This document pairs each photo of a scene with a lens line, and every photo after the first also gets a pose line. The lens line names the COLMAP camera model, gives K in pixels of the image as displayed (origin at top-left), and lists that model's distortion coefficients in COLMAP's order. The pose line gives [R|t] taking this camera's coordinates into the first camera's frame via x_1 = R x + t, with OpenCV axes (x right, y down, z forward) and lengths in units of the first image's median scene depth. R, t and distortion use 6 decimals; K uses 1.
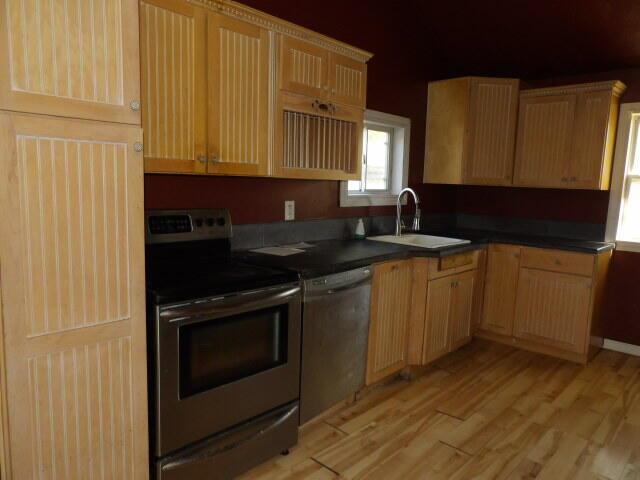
lens RADIAL K [[453.5, 0, 320.0], [0, 453.5, 240.0], [0, 0, 1]] dist [-0.042892, 0.048203]
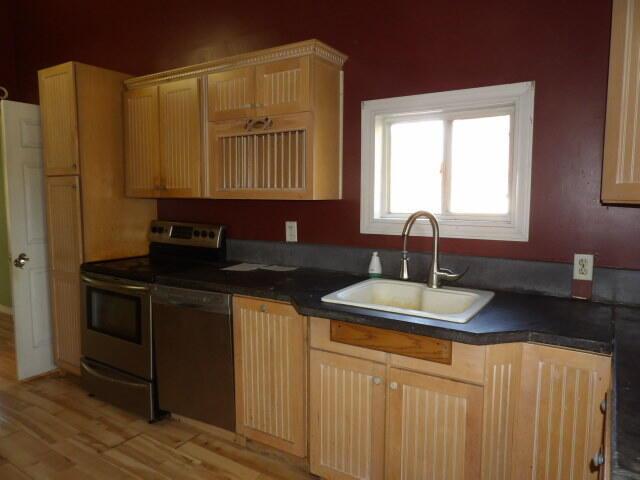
lens RADIAL K [[453.5, 0, 320.0], [0, 453.5, 240.0], [0, 0, 1]] dist [-0.042892, 0.048203]
pose [[0.188657, 0.067297, -0.979734, 0.985342], [-0.121907, 0.991537, 0.044634, -0.108946], [0.974447, 0.111016, 0.195265, 0.965719]]
